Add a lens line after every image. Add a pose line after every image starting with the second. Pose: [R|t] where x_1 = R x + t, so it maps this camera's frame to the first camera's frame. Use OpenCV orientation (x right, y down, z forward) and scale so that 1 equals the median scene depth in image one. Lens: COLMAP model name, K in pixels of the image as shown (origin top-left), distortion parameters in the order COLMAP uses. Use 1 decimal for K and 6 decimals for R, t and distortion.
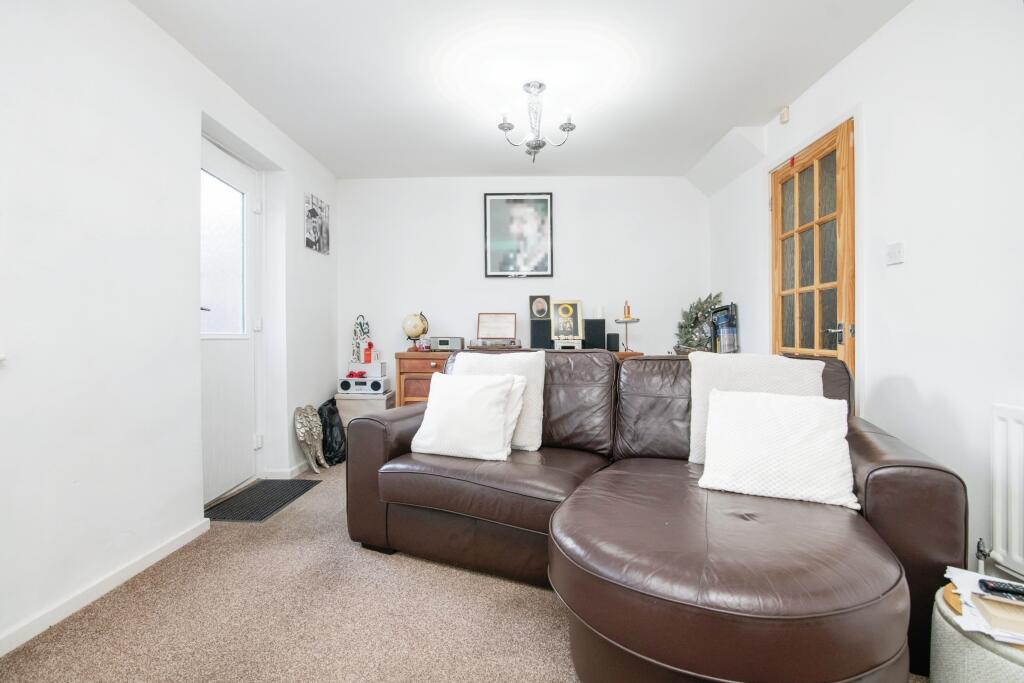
lens RADIAL K [[469.4, 0, 510.4], [0, 469.4, 333.5], [0, 0, 1]] dist [-0.018262, -0.000375]
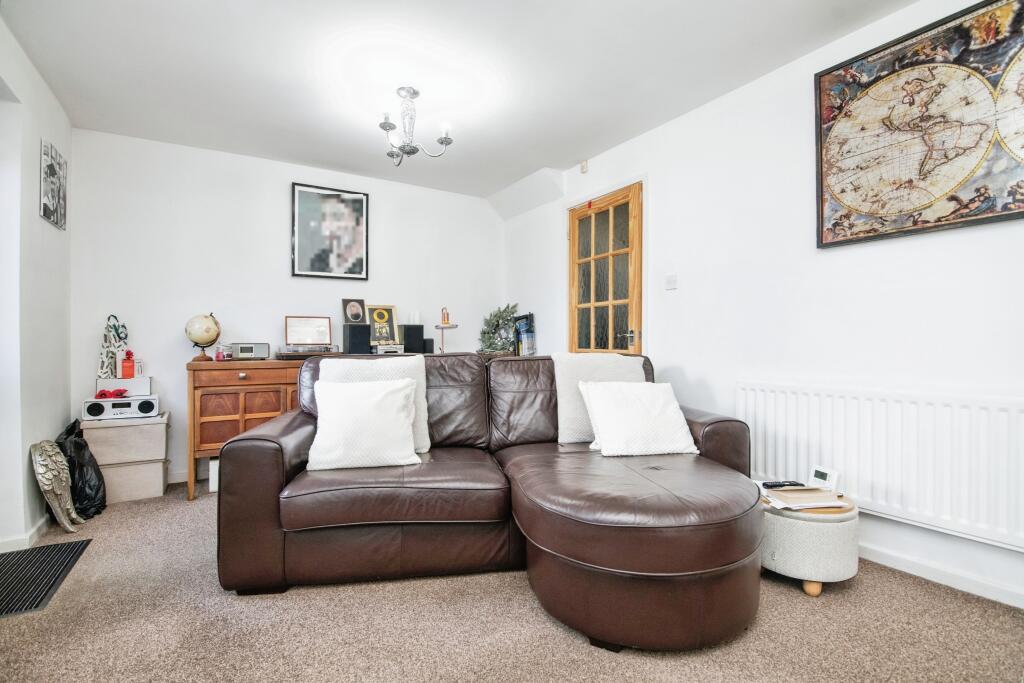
lens RADIAL K [[469.3, 0, 512.0], [0, 469.3, 341.5], [0, 0, 1]] dist [-0.012525, -0.000254]
pose [[0.835992, -0.005219, 0.548716, -0.219510], [0.003435, 0.999985, 0.004278, 0.002812], [-0.548731, -0.001692, 0.835998, 0.025333]]
